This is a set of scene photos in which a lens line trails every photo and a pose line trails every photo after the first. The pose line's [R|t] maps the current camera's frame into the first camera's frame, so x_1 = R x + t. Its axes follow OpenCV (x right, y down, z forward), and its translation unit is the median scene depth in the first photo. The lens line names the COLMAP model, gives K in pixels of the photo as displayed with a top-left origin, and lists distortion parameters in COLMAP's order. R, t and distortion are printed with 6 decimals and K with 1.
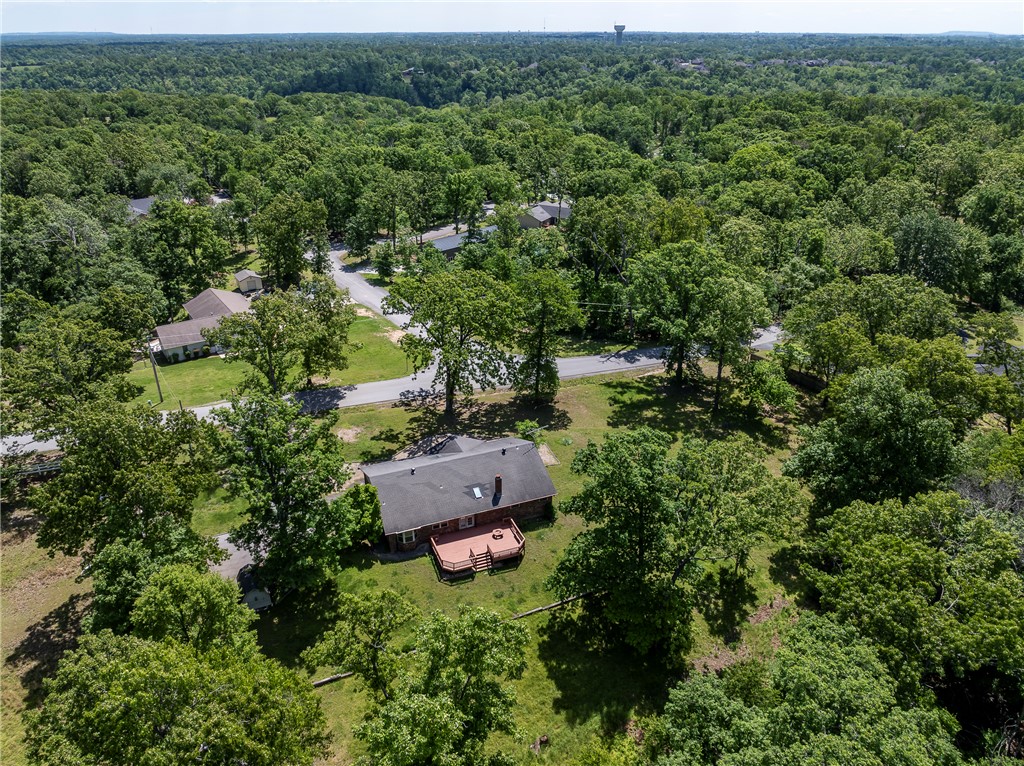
lens RADIAL K [[728.1, 0, 515.4], [0, 728.1, 382.3], [0, 0, 1]] dist [-0.026740, 0.010258]
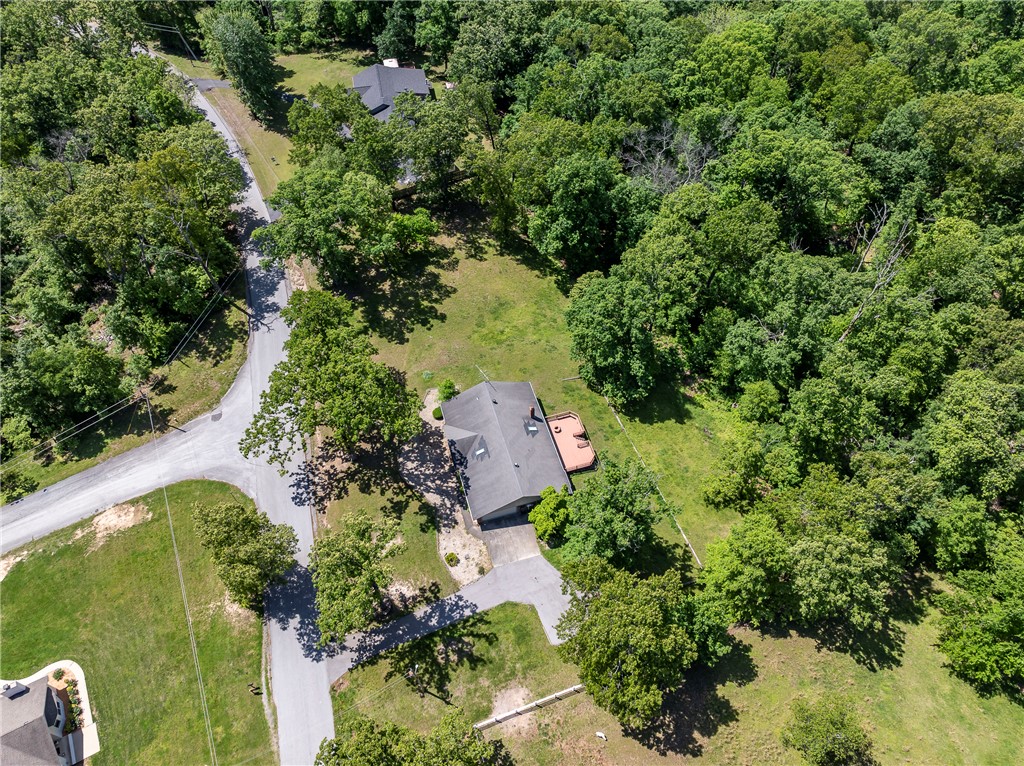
lens RADIAL K [[716.6, 0, 513.6], [0, 716.6, 384.3], [0, 0, 1]] dist [-0.022902, 0.001323]
pose [[0.100301, -0.797350, 0.595124, -0.577456], [0.448000, 0.570268, 0.688542, -0.604032], [-0.888389, 0.197554, 0.414412, 0.377964]]
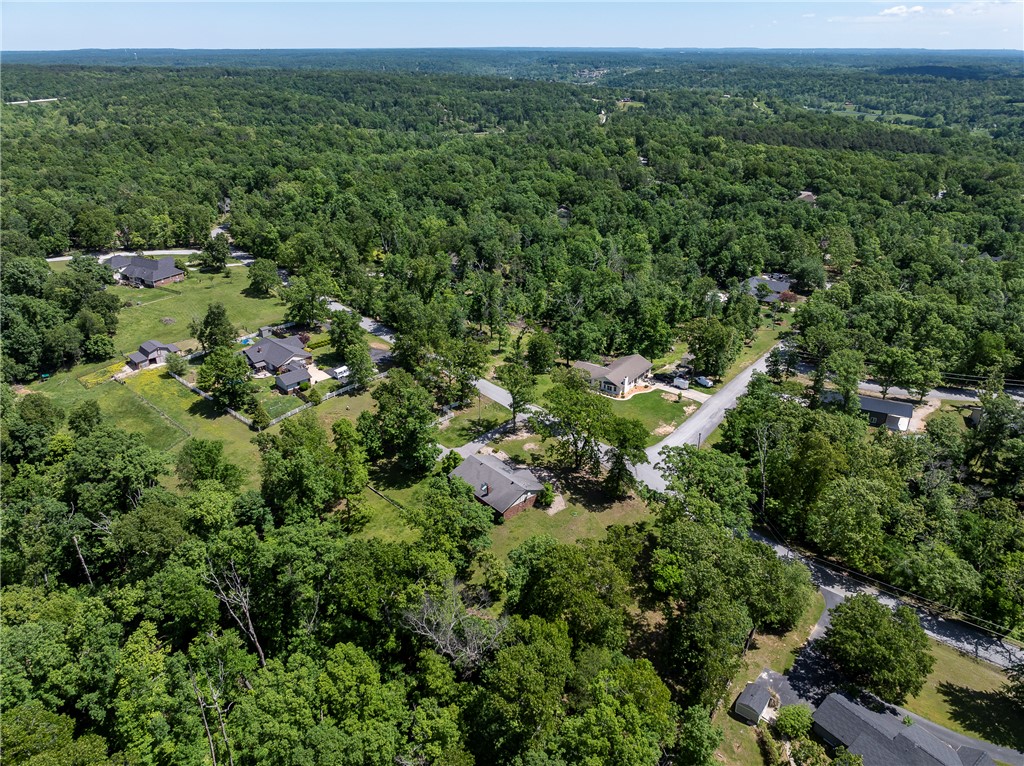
lens RADIAL K [[712.2, 0, 515.0], [0, 712.2, 388.7], [0, 0, 1]] dist [-0.028603, 0.013241]
pose [[0.330032, 0.410676, -0.849955, 1.205634], [-0.412703, 0.872566, 0.261351, -0.501083], [0.848973, 0.264525, 0.457462, 0.067523]]
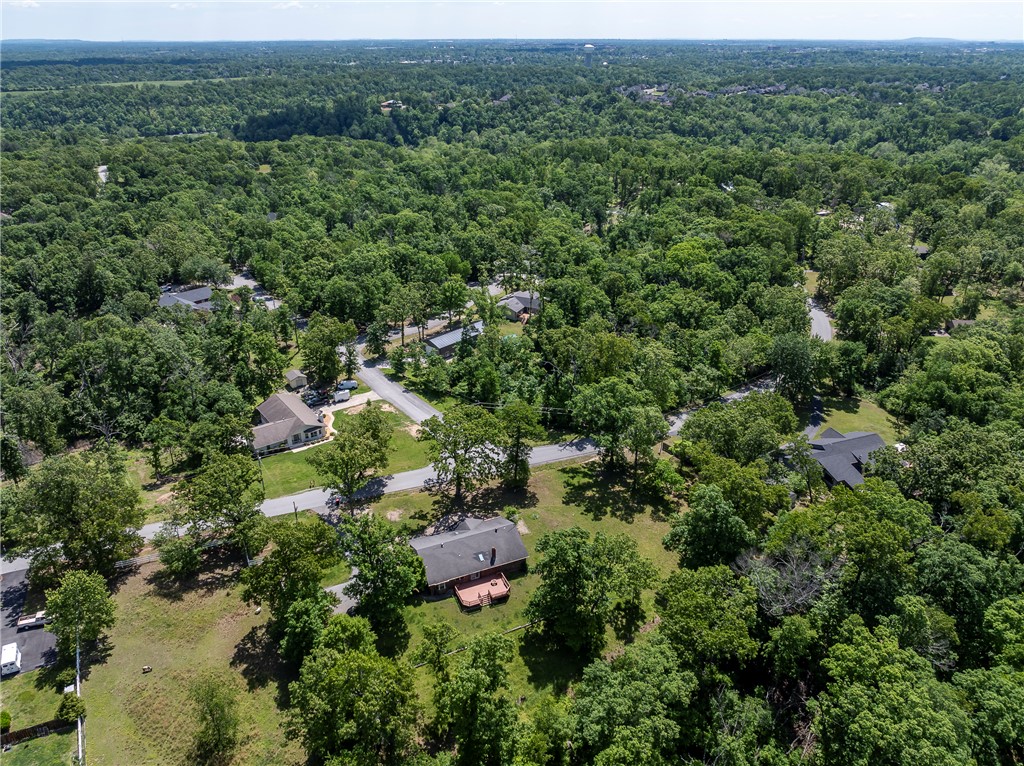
lens RADIAL K [[724.6, 0, 514.8], [0, 724.6, 384.7], [0, 0, 1]] dist [-0.025768, 0.010036]
pose [[0.999411, -0.015897, 0.030414, -0.015019], [0.015977, 0.999869, -0.002414, -0.186208], [-0.030372, 0.002898, 0.999534, -0.515053]]
